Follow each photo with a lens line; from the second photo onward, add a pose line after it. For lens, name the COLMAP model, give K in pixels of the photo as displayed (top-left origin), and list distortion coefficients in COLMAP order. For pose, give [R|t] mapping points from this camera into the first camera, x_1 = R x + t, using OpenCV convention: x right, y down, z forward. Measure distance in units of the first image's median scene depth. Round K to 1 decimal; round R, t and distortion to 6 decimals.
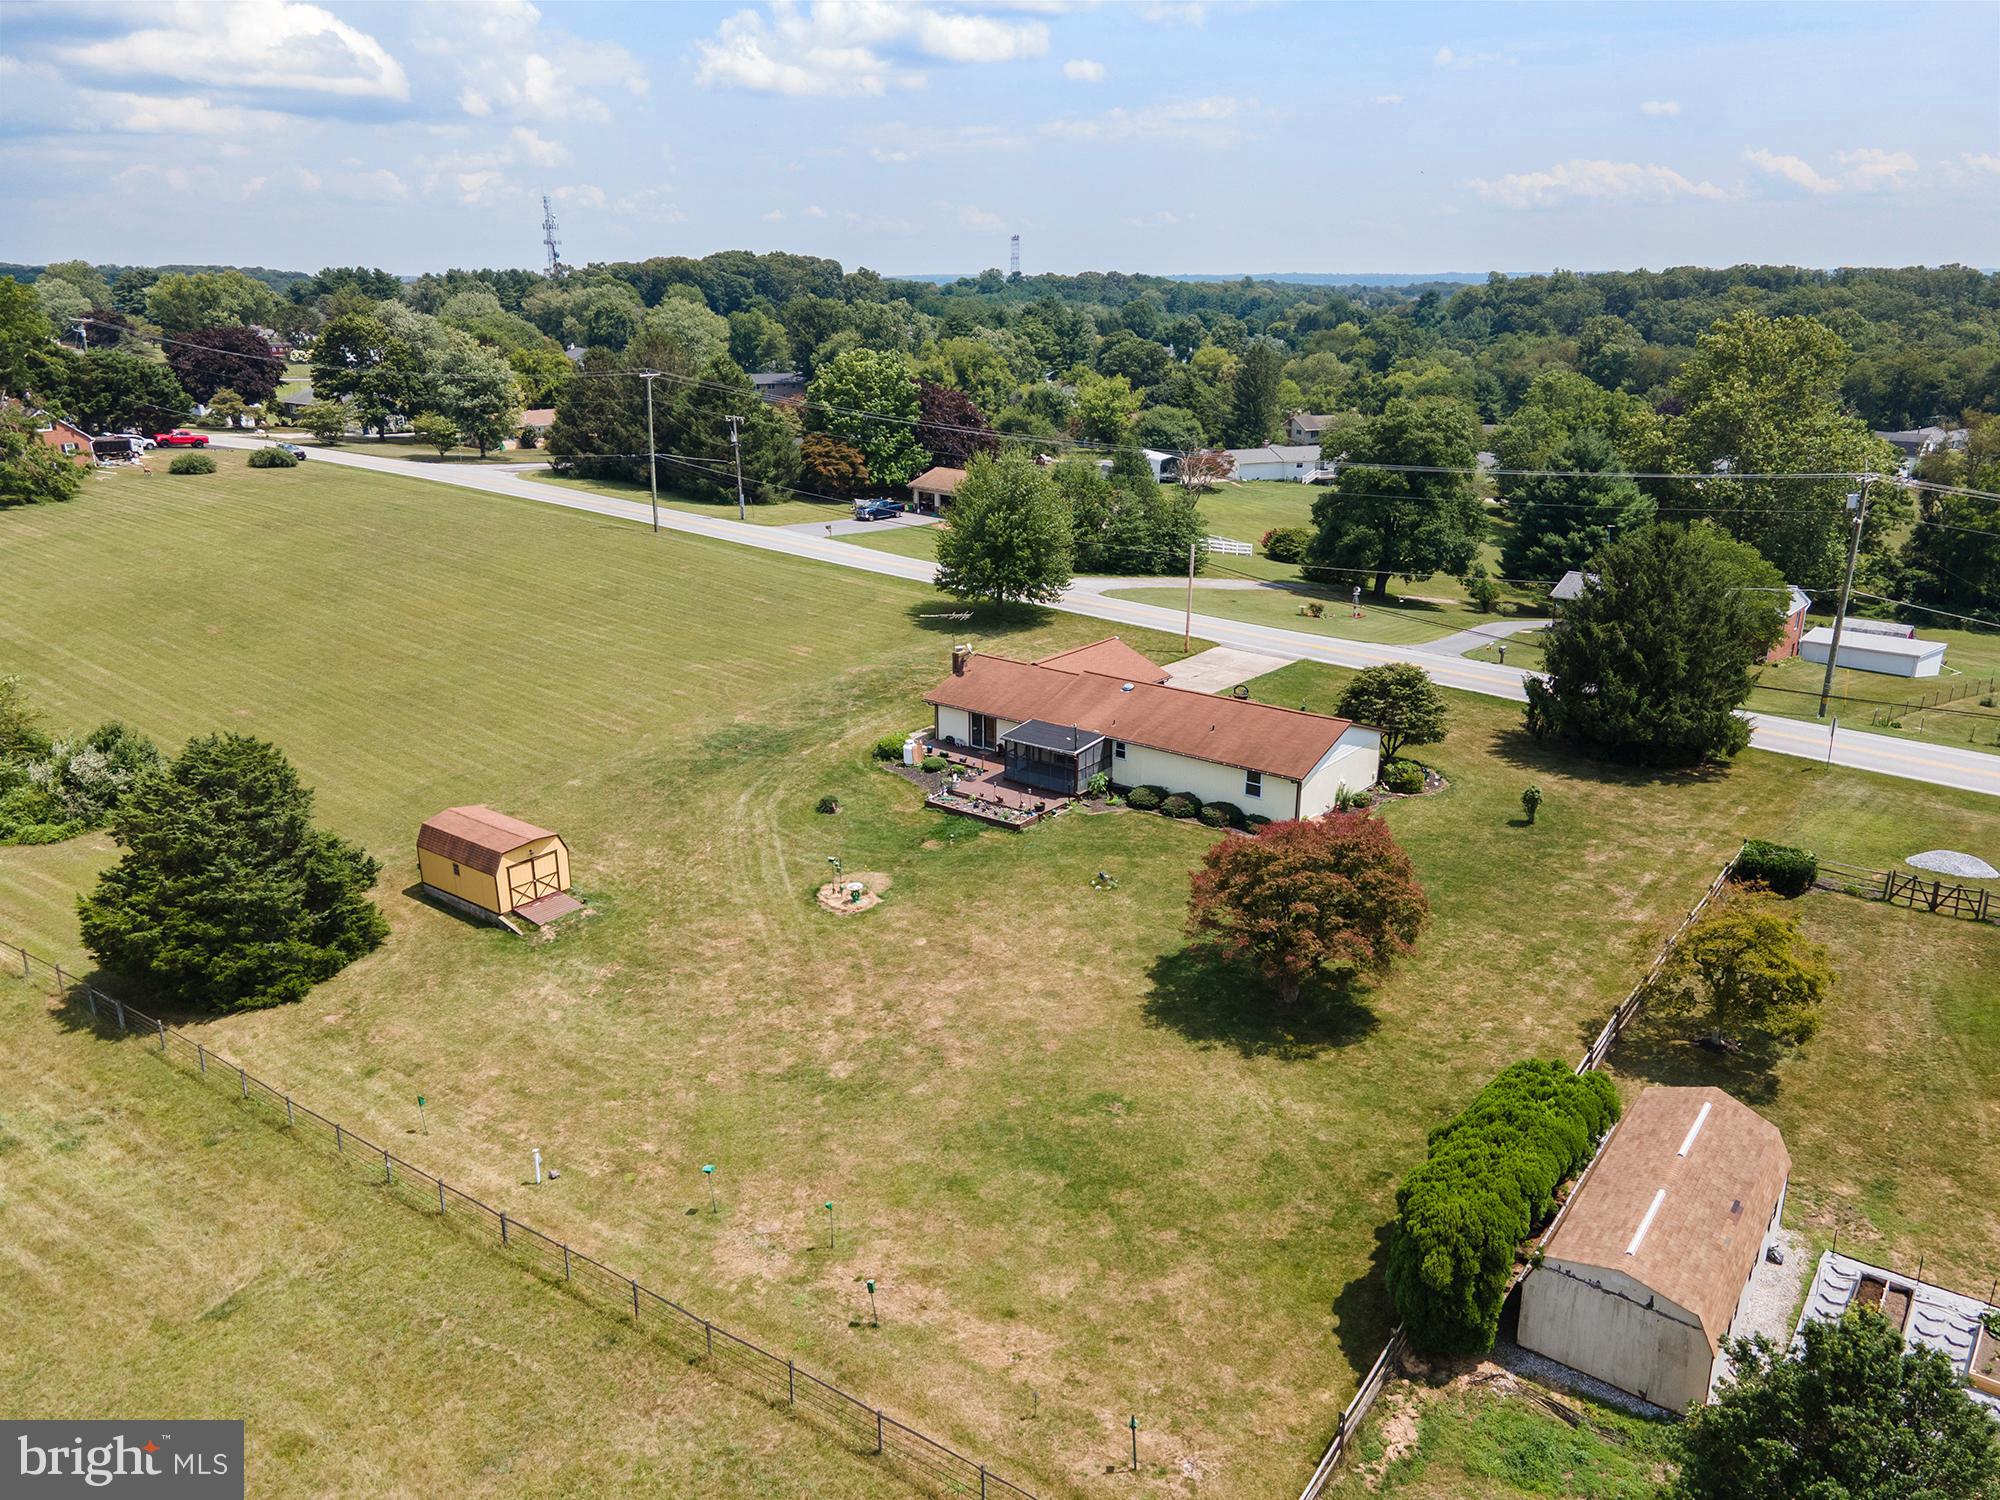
lens RADIAL K [[1451.7, 0, 1001.5], [0, 1451.7, 749.3], [0, 0, 1]] dist [0.025068, 0.026079]
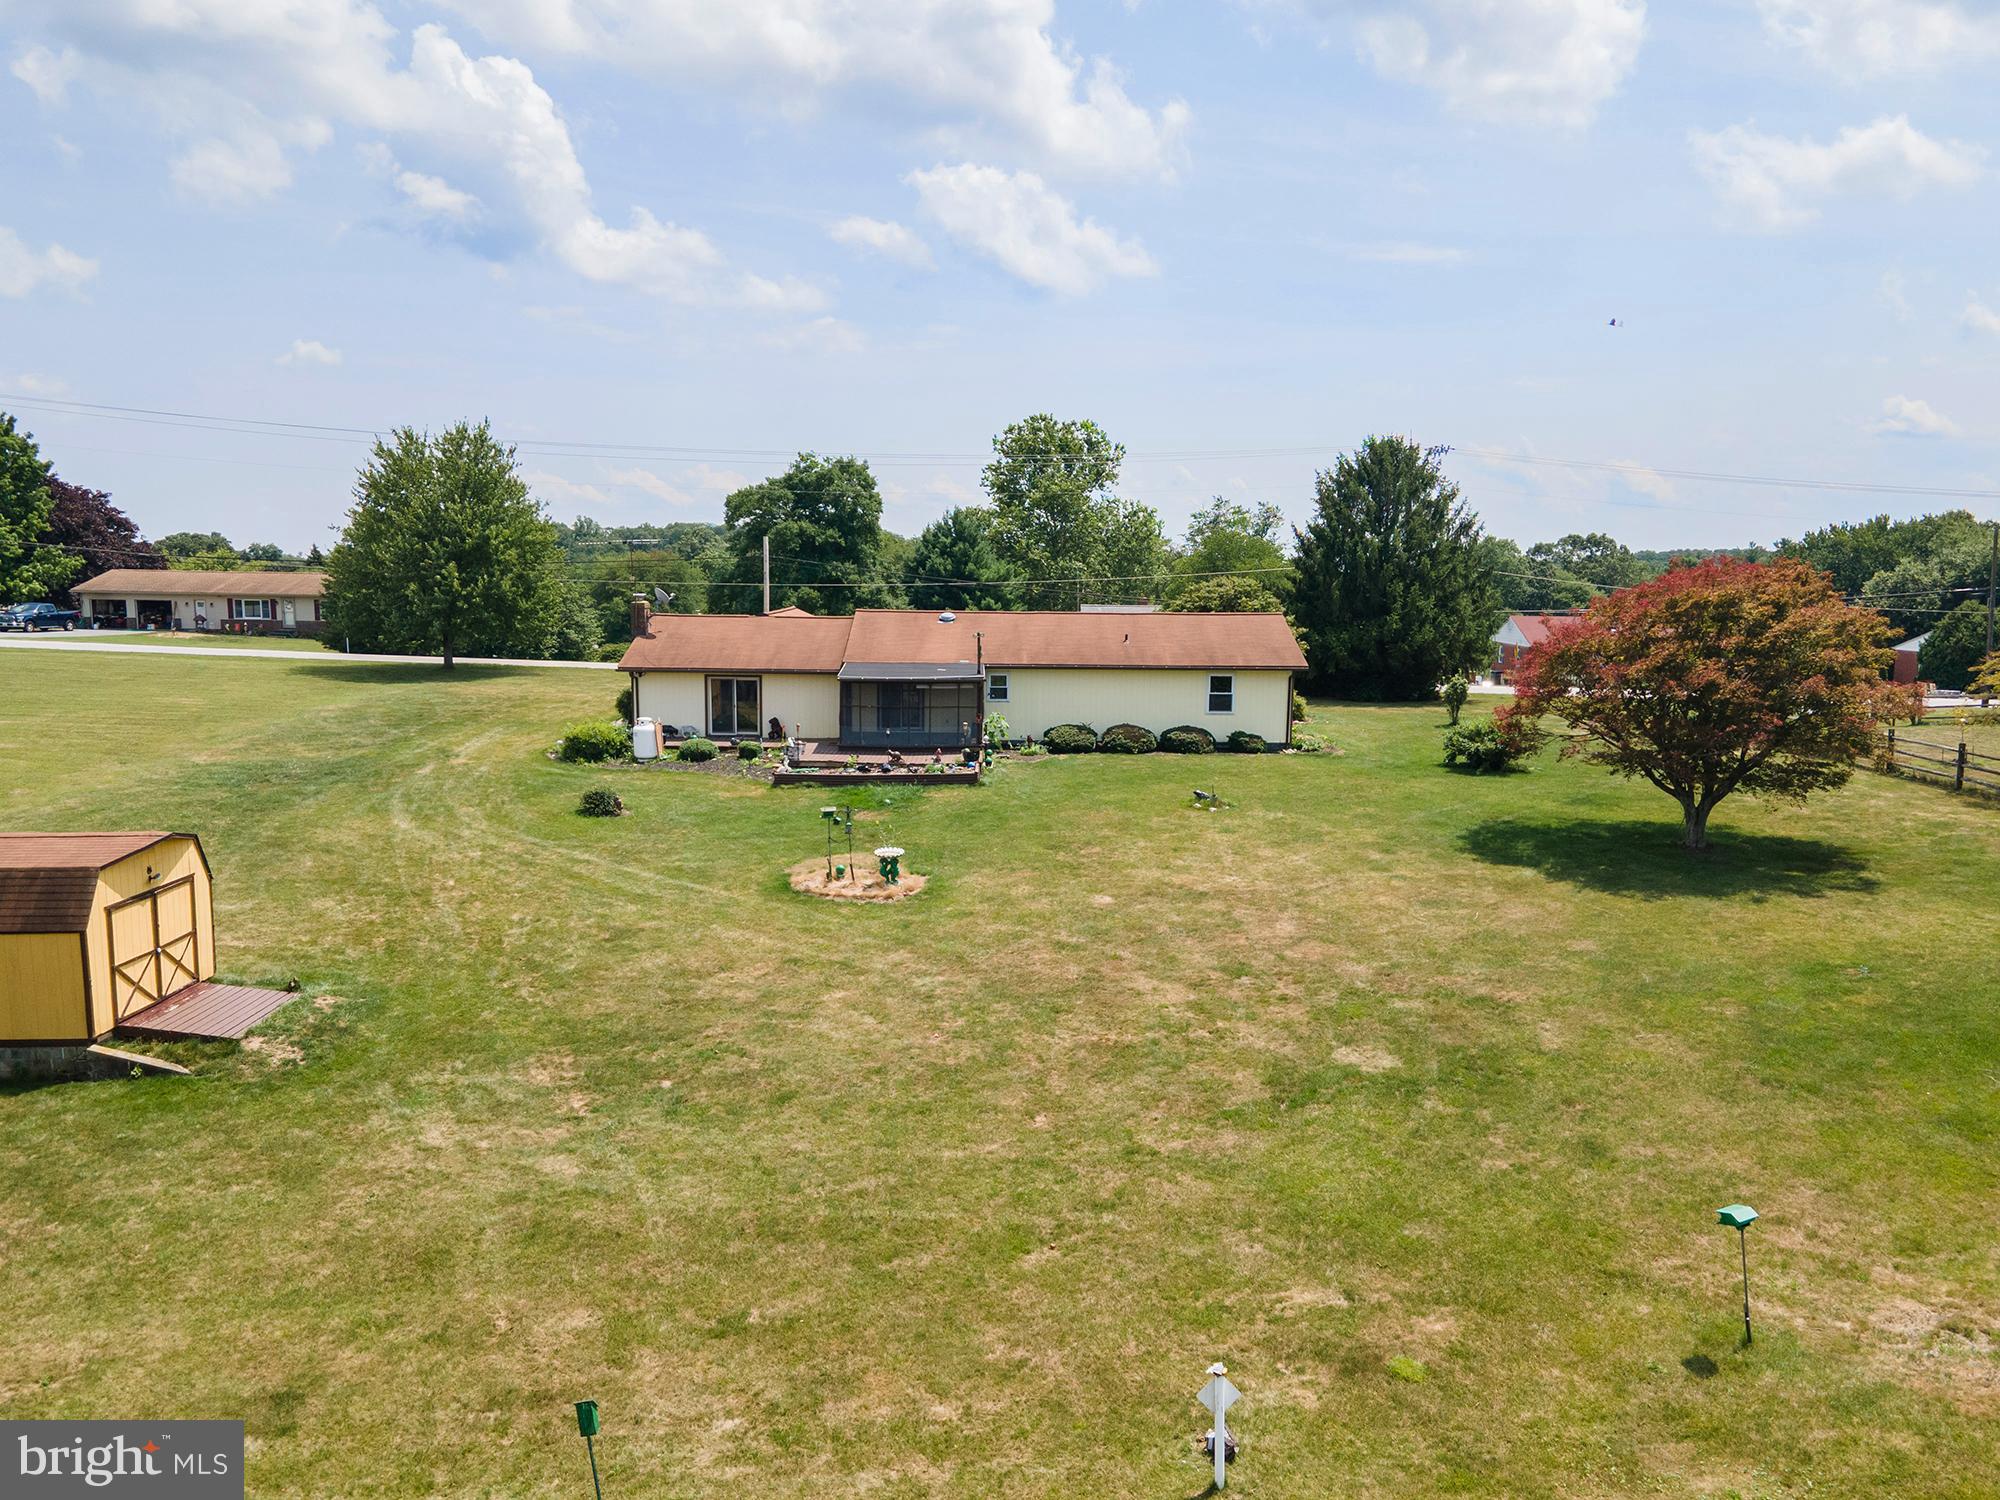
lens RADIAL K [[1451.7, 0, 1003.6], [0, 1451.7, 765.4], [0, 0, 1]] dist [0.025068, 0.026079]
pose [[0.779132, -0.074452, 0.622423, -0.359638], [0.182318, 0.976912, -0.111367, 0.118666], [-0.599761, 0.200248, 0.774718, 0.513178]]
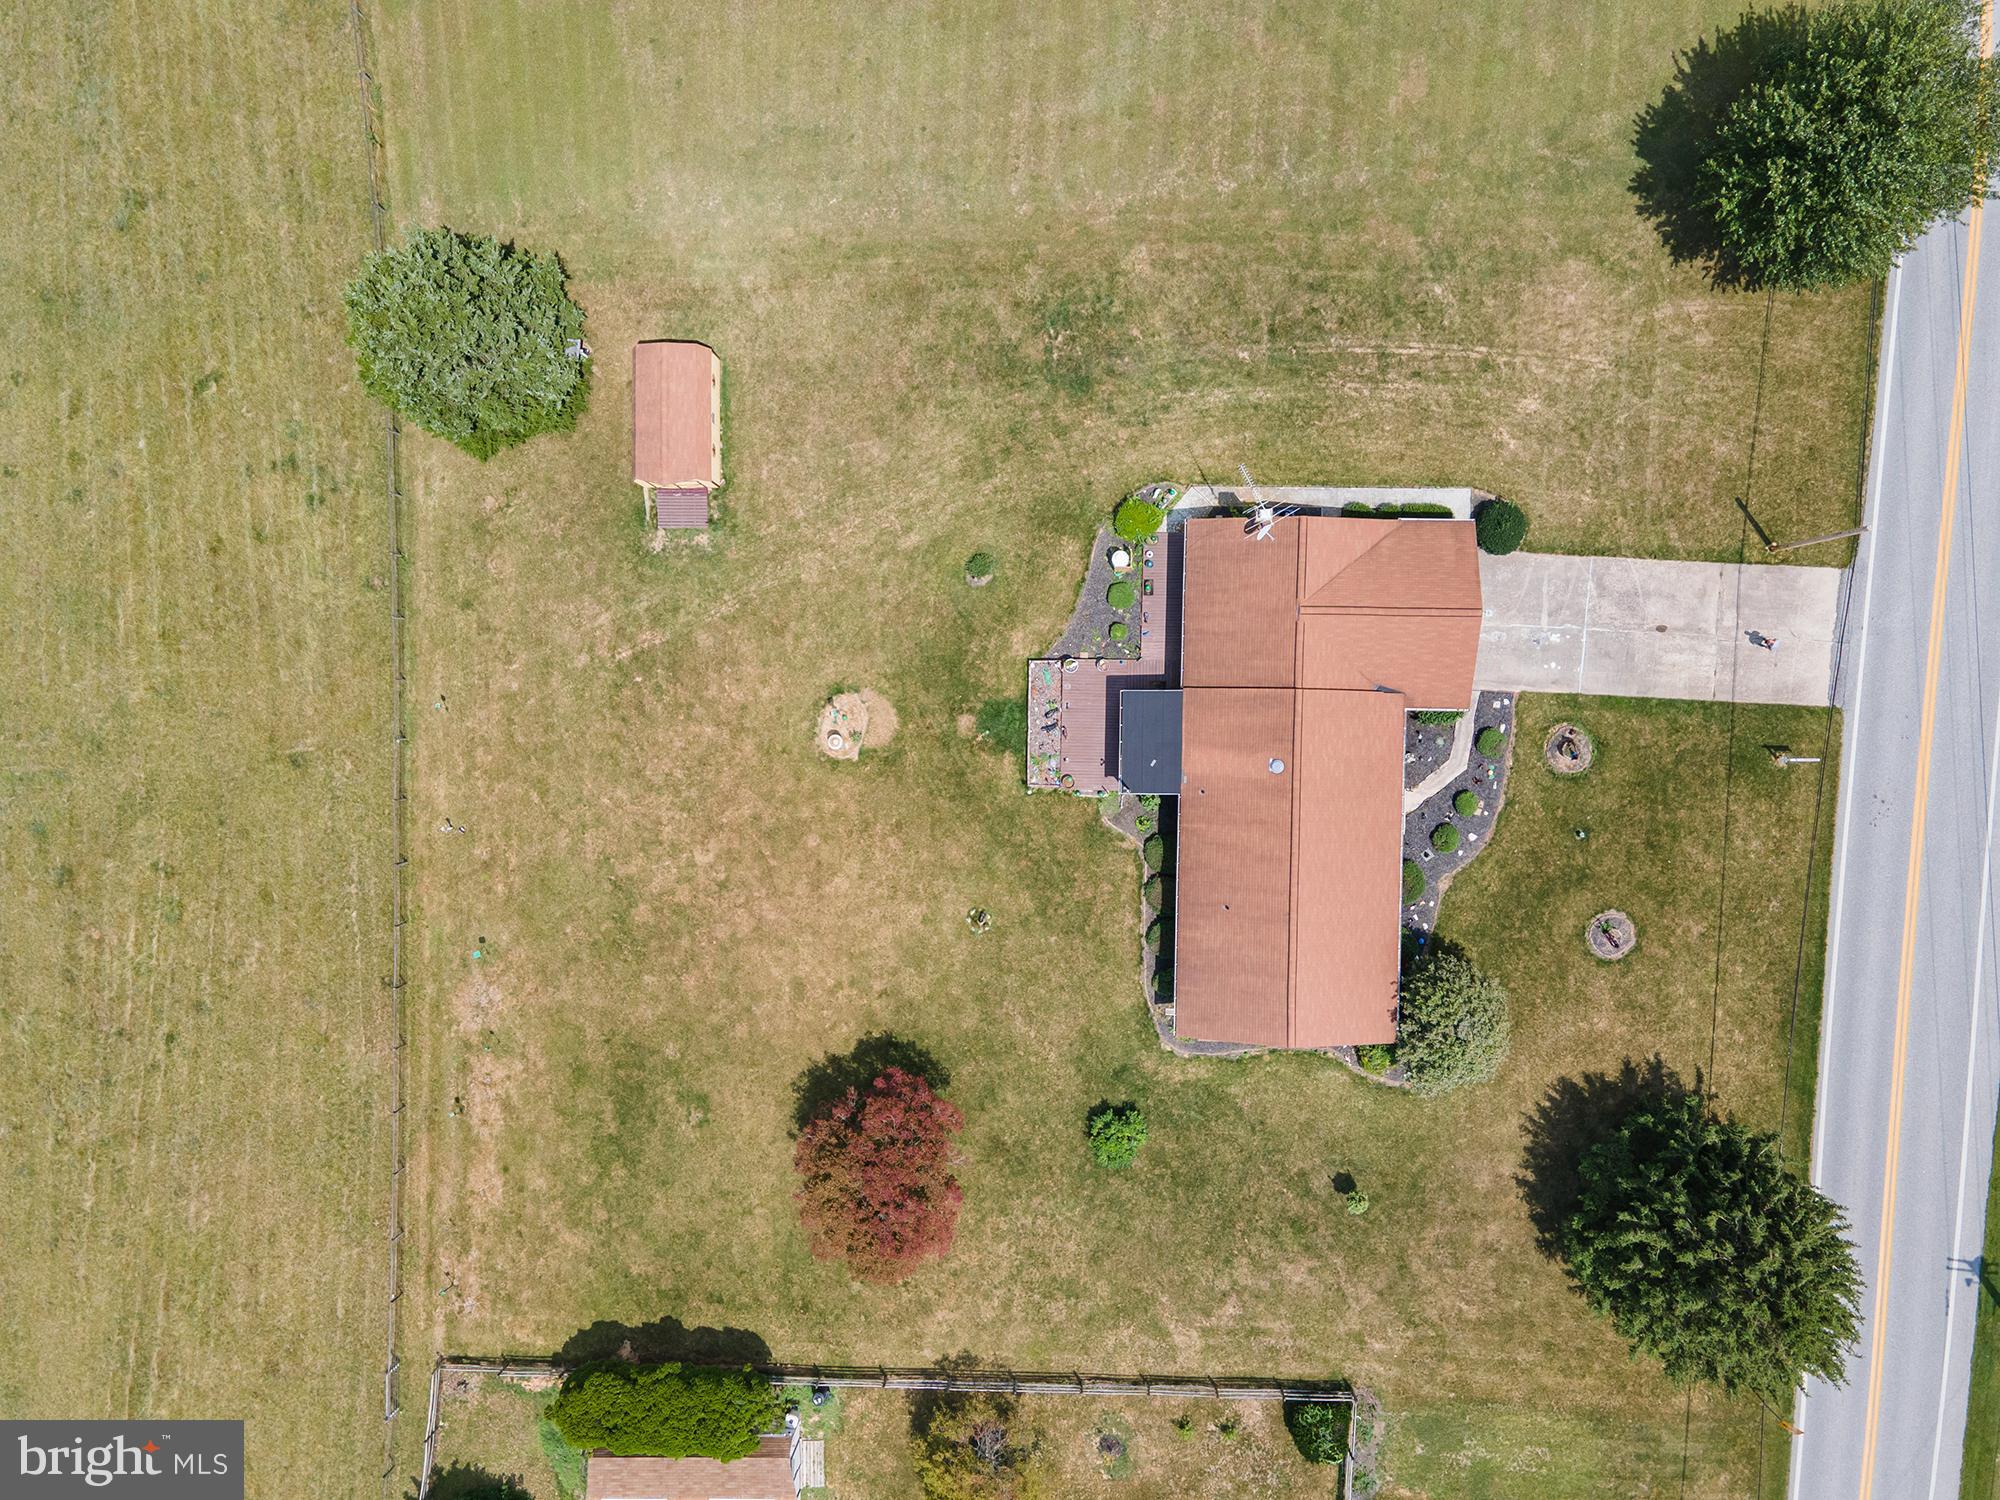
lens RADIAL K [[1451.7, 0, 1003.0], [0, 1451.7, 755.8], [0, 0, 1]] dist [0.025068, 0.026079]
pose [[0.608978, 0.793171, -0.005140, -0.009705], [-0.204372, 0.163166, 0.965199, -0.898072], [0.766406, -0.586734, 0.261466, 0.735549]]
